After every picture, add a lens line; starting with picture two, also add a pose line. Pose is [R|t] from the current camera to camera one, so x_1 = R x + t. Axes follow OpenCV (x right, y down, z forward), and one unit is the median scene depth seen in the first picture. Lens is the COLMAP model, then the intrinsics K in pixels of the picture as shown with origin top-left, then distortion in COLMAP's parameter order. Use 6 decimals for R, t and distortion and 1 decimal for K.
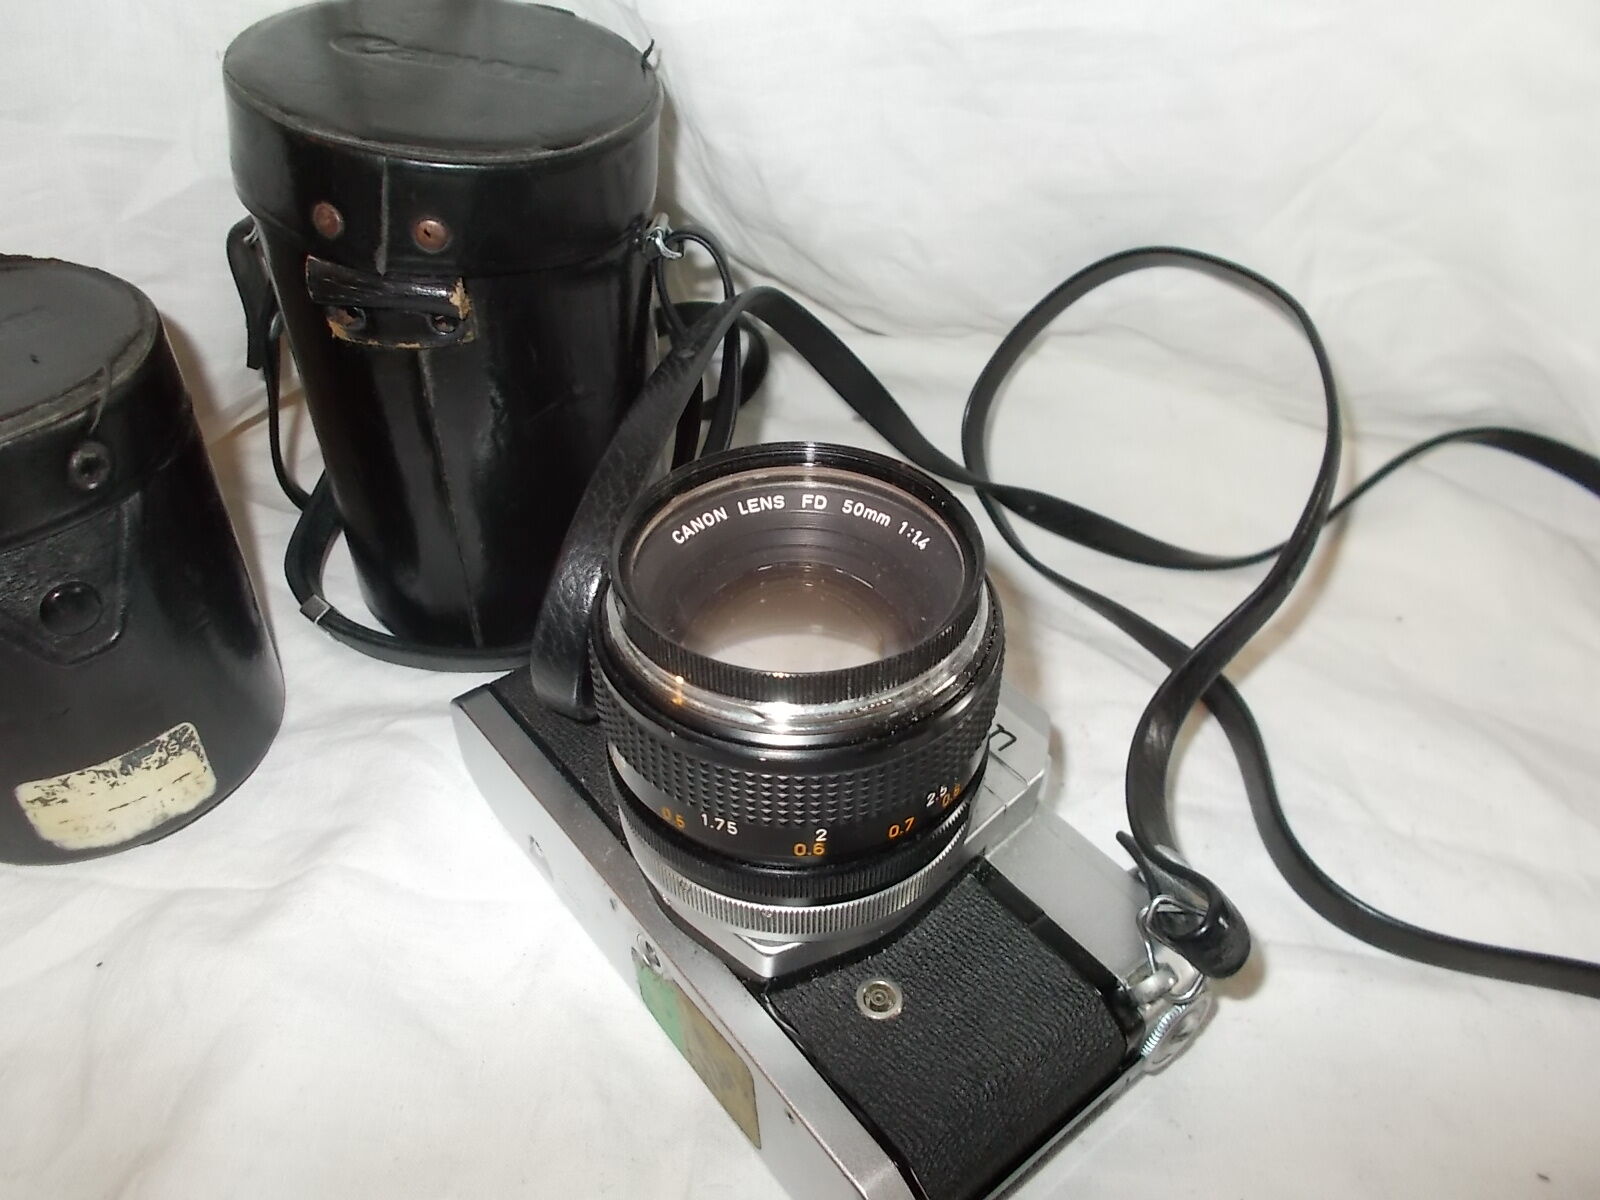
lens RADIAL K [[1229.5, 0, 812.1], [0, 1229.5, 594.5], [0, 0, 1]] dist [0.002221, -0.015672]
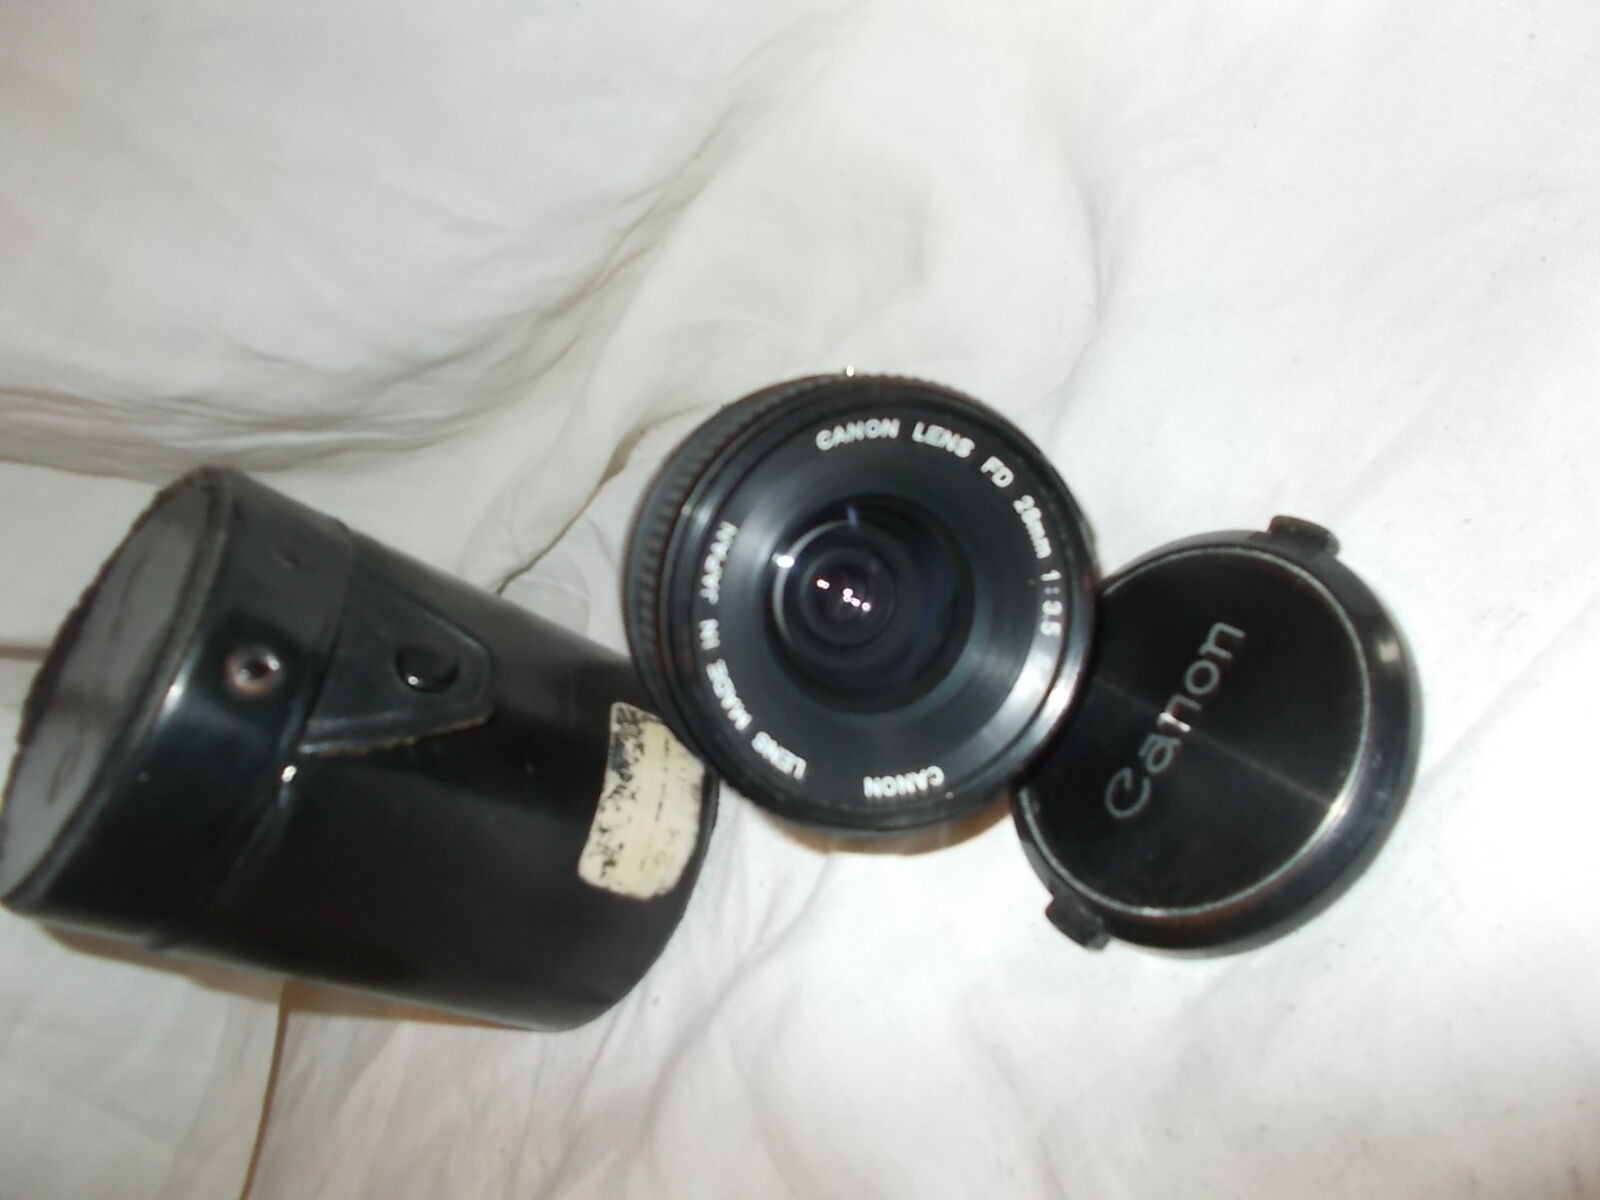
lens RADIAL K [[1229.5, 0, 808.4], [0, 1229.5, 609.6], [0, 0, 1]] dist [0.002221, -0.015672]
pose [[0.487861, -0.872268, -0.033756, -0.362188], [0.870732, 0.489011, -0.051907, 0.246812], [0.061784, -0.004069, 0.998081, 0.124284]]
